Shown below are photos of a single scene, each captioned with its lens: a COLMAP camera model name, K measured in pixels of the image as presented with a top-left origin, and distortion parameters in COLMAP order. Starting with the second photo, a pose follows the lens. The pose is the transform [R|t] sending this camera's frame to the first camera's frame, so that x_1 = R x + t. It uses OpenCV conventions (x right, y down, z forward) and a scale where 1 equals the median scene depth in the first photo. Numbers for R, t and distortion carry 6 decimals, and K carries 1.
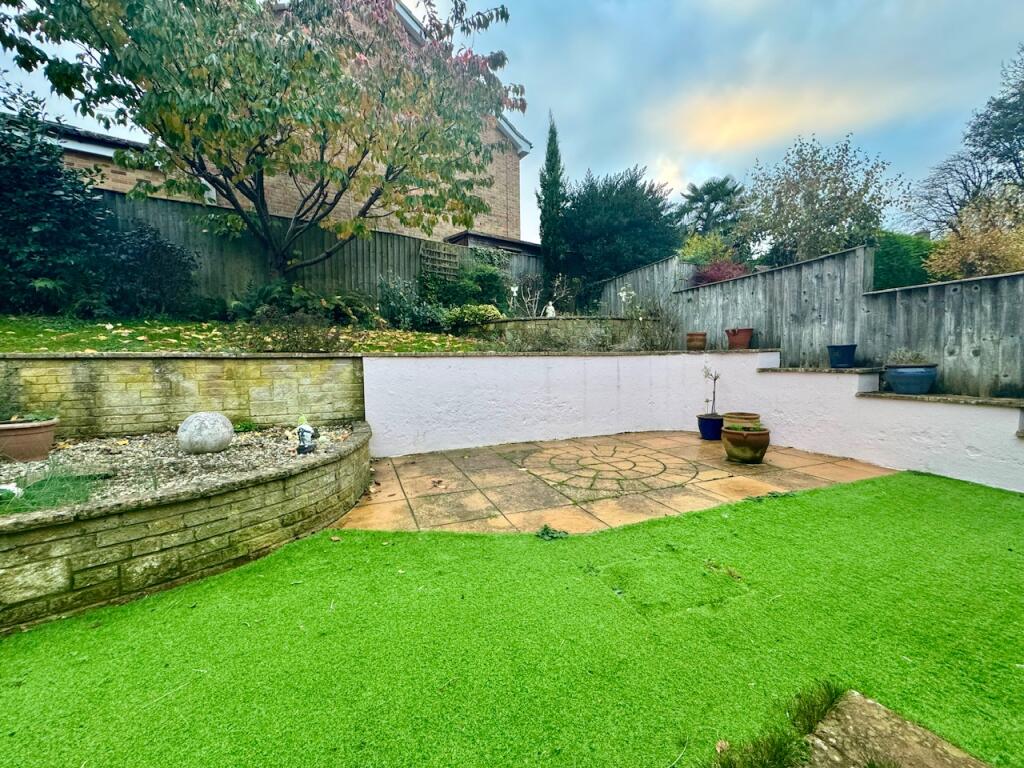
lens RADIAL K [[410.3, 0, 512.2], [0, 410.3, 382.7], [0, 0, 1]] dist [-0.008443, 0.000998]
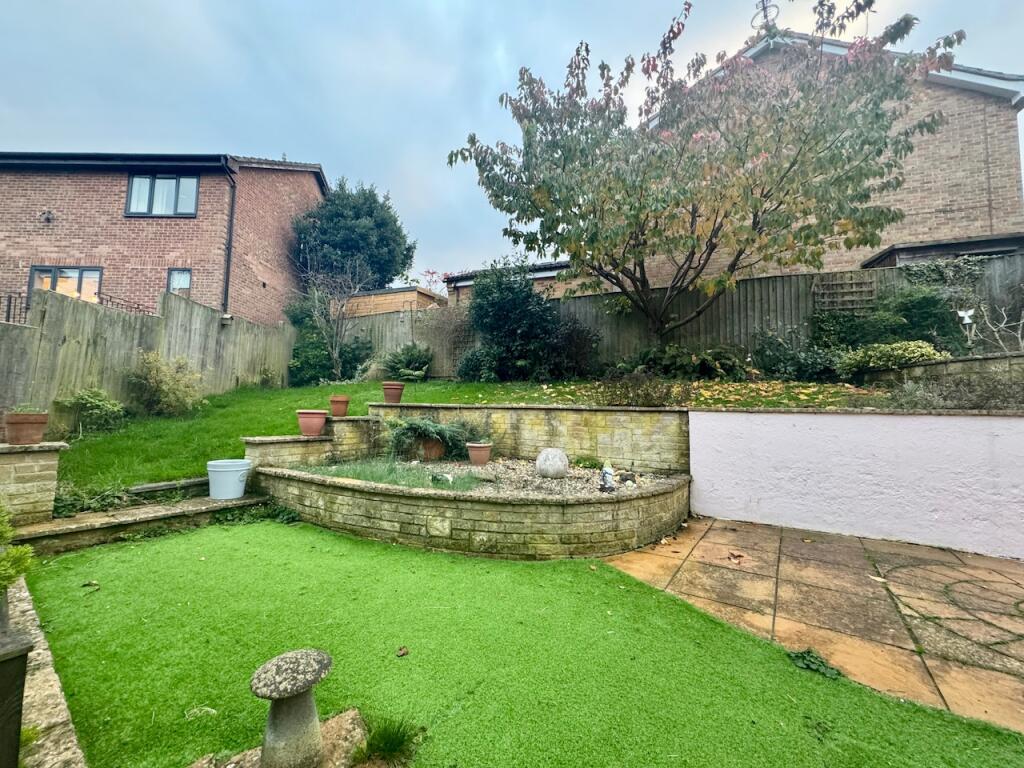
lens RADIAL K [[410.3, 0, 512.3], [0, 410.3, 381.5], [0, 0, 1]] dist [-0.008443, 0.000998]
pose [[0.552309, -0.036122, -0.832857, 0.248407], [-0.068631, 0.993699, -0.088610, -0.015976], [0.830810, 0.106099, 0.546350, 0.064549]]
